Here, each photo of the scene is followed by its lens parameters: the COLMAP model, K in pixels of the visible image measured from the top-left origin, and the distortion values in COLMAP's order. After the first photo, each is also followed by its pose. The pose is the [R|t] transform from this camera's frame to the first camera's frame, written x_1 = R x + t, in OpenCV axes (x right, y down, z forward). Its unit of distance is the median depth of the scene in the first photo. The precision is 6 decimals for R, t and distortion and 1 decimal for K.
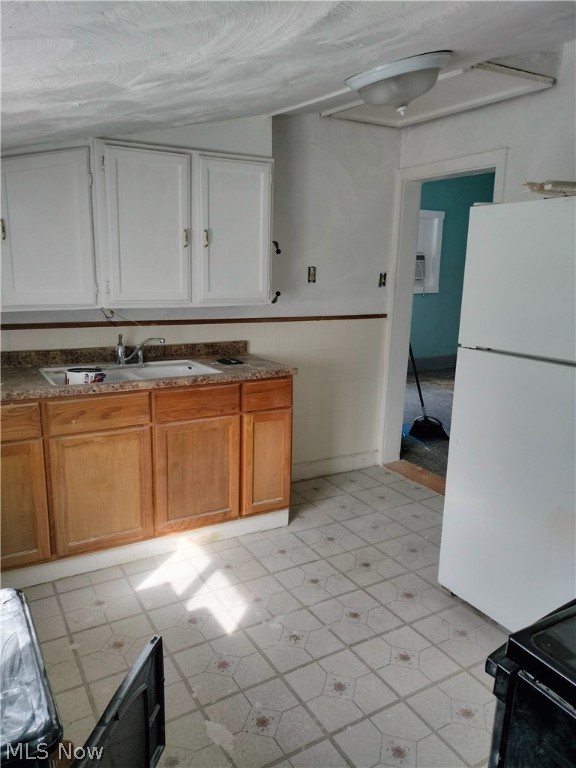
lens RADIAL K [[568.9, 0, 288.0], [0, 568.9, 384.0], [0, 0, 1]] dist [0.055913, -0.049430]
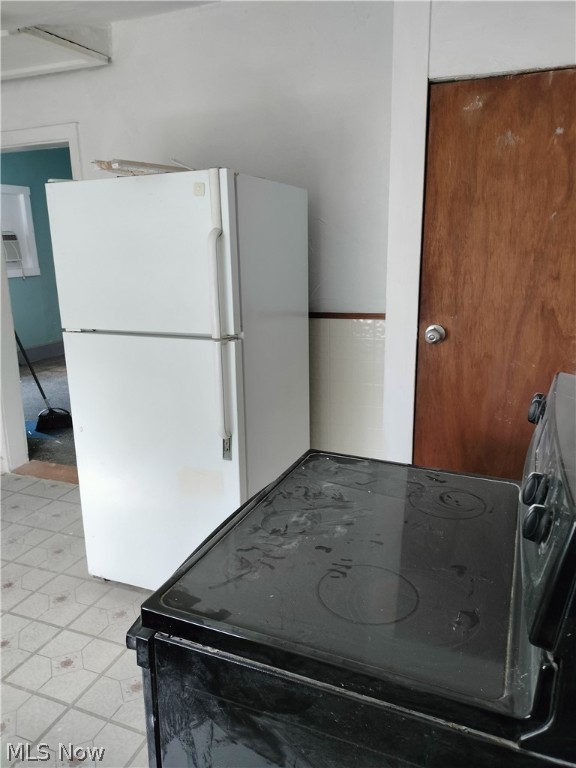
lens RADIAL K [[580.7, 0, 287.6], [0, 580.7, 389.5], [0, 0, 1]] dist [0.009310, 0.001909]
pose [[0.796741, -0.185792, 0.575053, 0.018196], [0.161458, 0.982421, 0.093705, -0.000540], [-0.582354, 0.018189, 0.812732, -0.003625]]
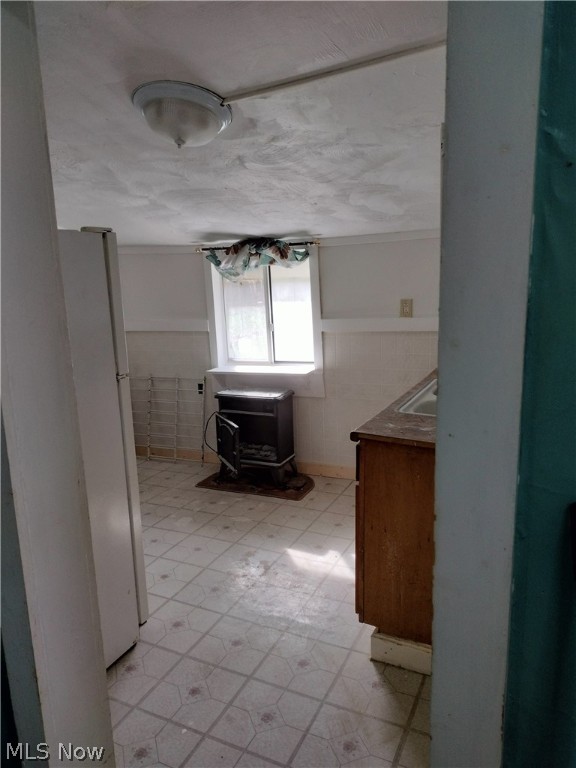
lens RADIAL K [[568.9, 0, 288.0], [0, 568.9, 384.0], [0, 0, 1]] dist [0.055913, -0.049430]
pose [[-0.832313, 0.116838, -0.541852, 0.497853], [-0.098125, 0.931038, 0.351483, -0.353008], [0.545551, 0.345713, -0.763450, 1.582510]]
